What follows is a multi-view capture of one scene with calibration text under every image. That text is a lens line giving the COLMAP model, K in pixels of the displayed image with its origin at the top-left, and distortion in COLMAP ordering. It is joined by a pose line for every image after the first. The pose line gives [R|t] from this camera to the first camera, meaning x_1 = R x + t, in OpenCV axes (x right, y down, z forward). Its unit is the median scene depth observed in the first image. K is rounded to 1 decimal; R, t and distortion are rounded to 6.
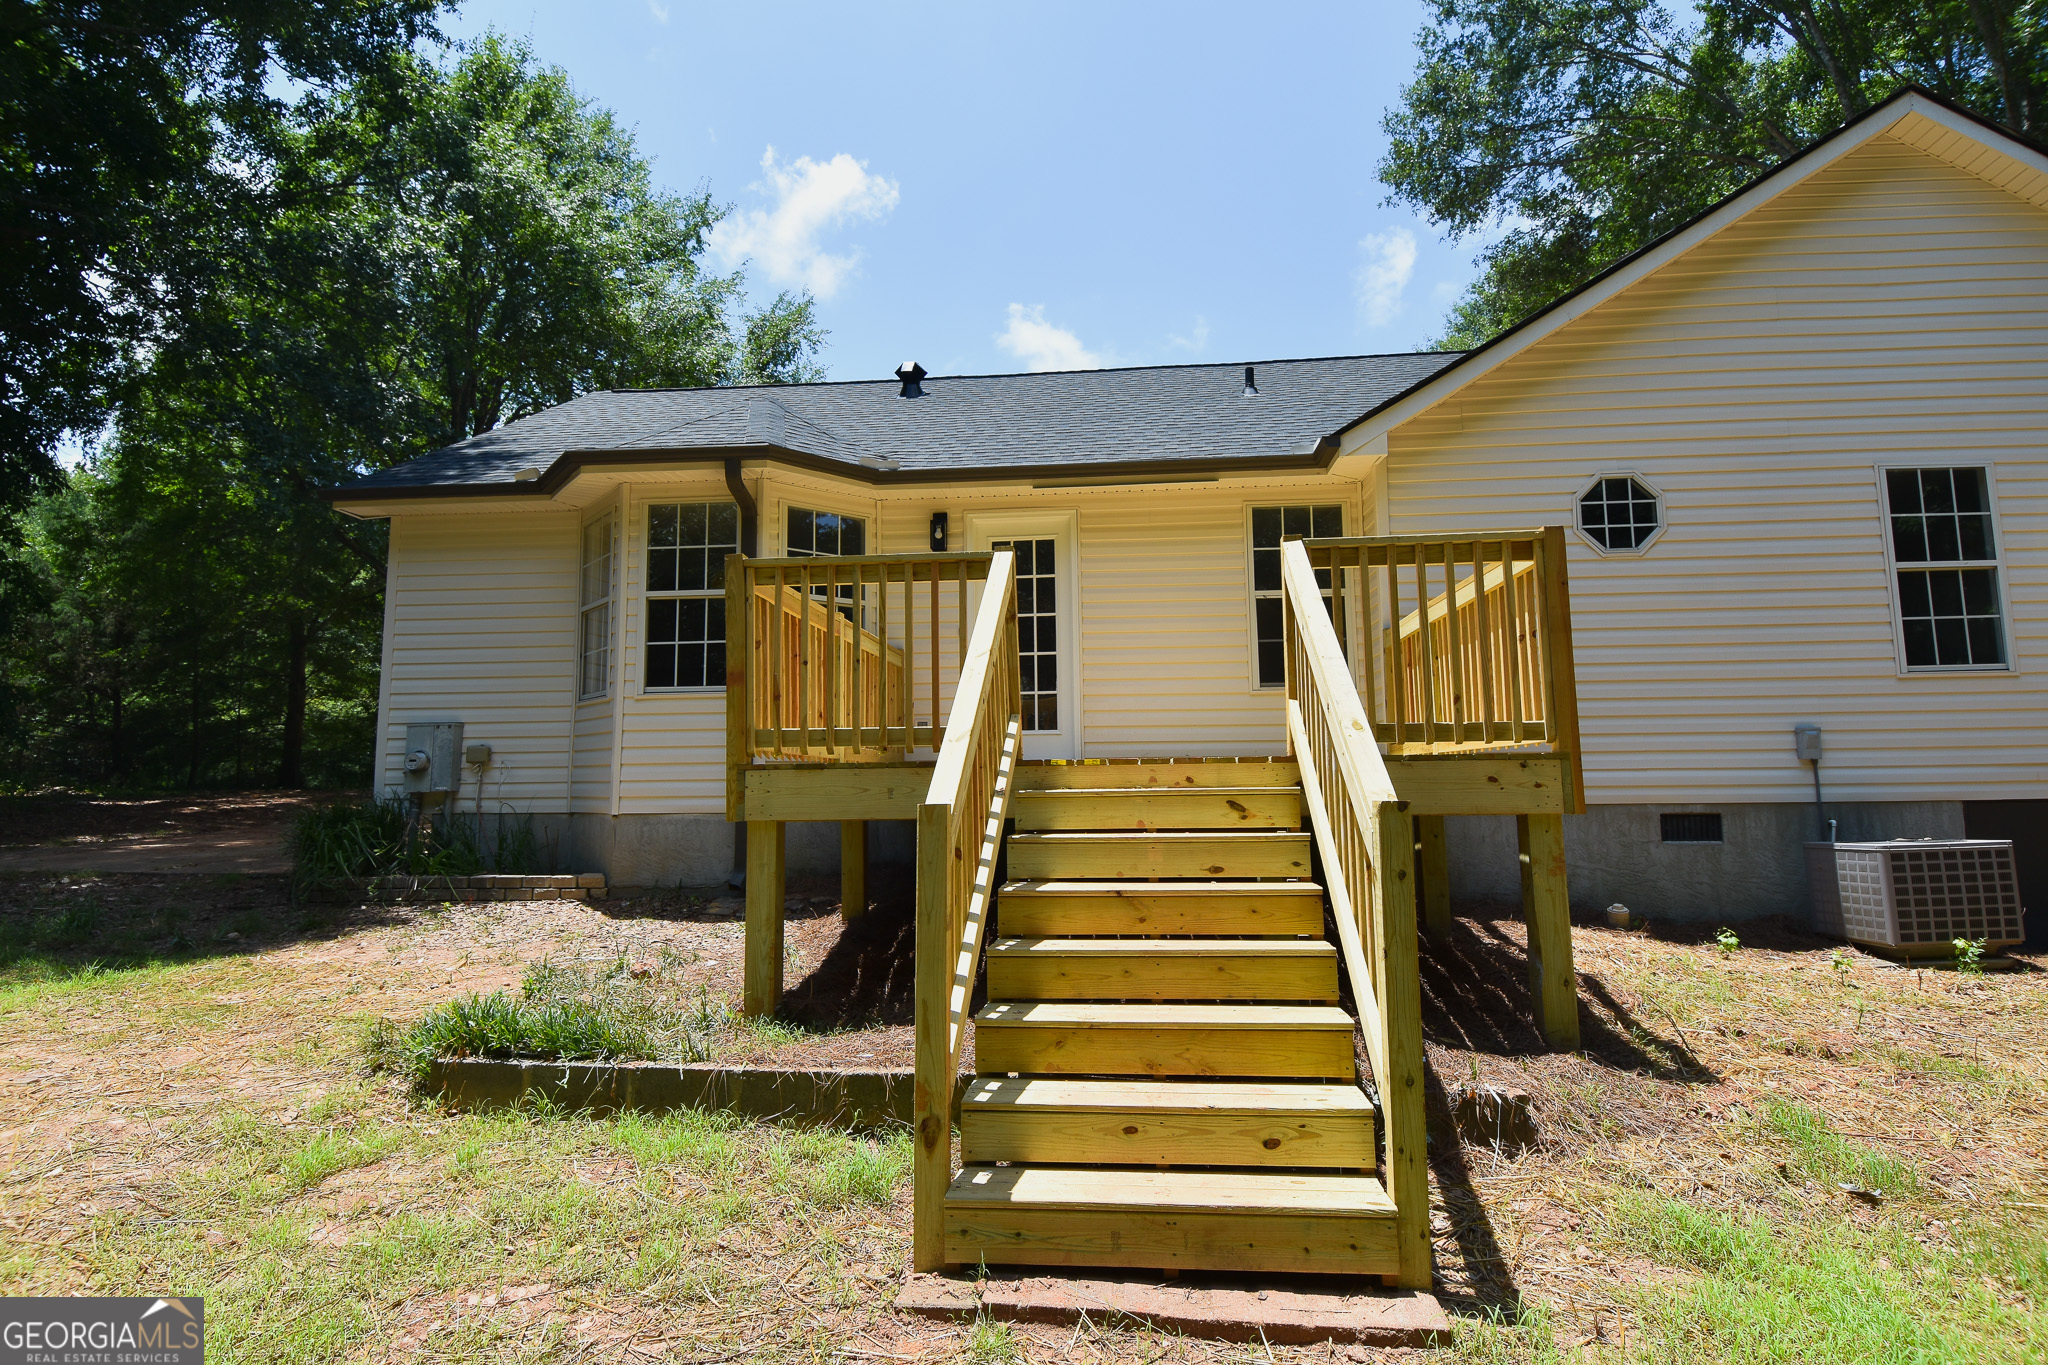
lens RADIAL K [[1064.5, 0, 1020.9], [0, 1064.5, 662.3], [0, 0, 1]] dist [0.044380, -0.052173]
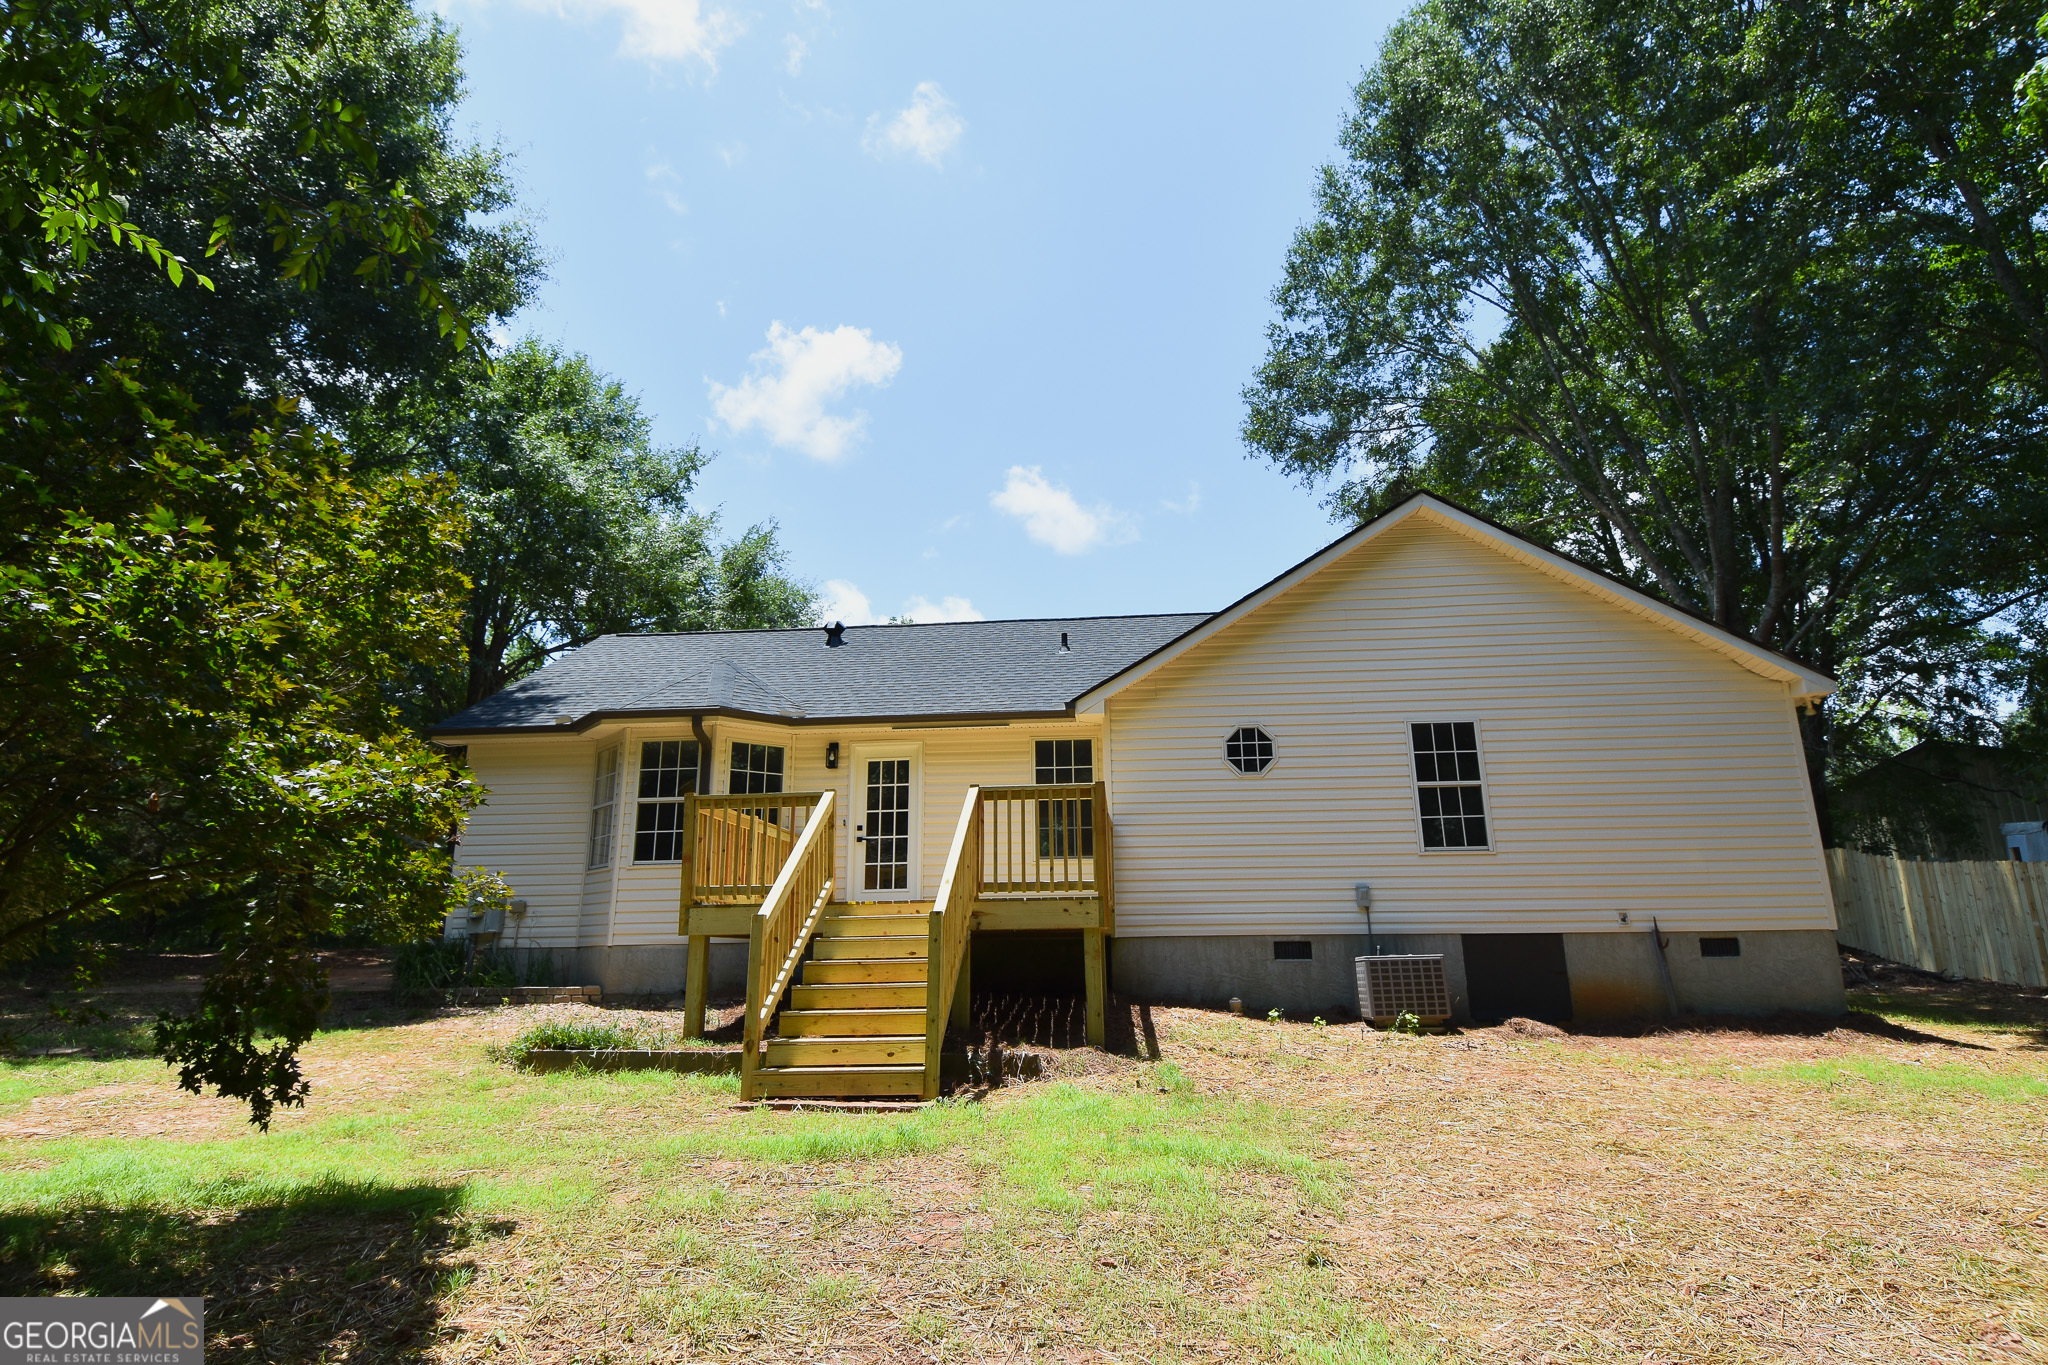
lens RADIAL K [[1129.6, 0, 1027.0], [0, 1129.6, 662.9], [0, 0, 1]] dist [0.056685, -0.061721]
pose [[0.999988, 0.000008, 0.004944, 0.213596], [0.000680, 0.990294, -0.138989, -0.032098], [-0.004897, 0.138991, 0.990282, -0.686892]]
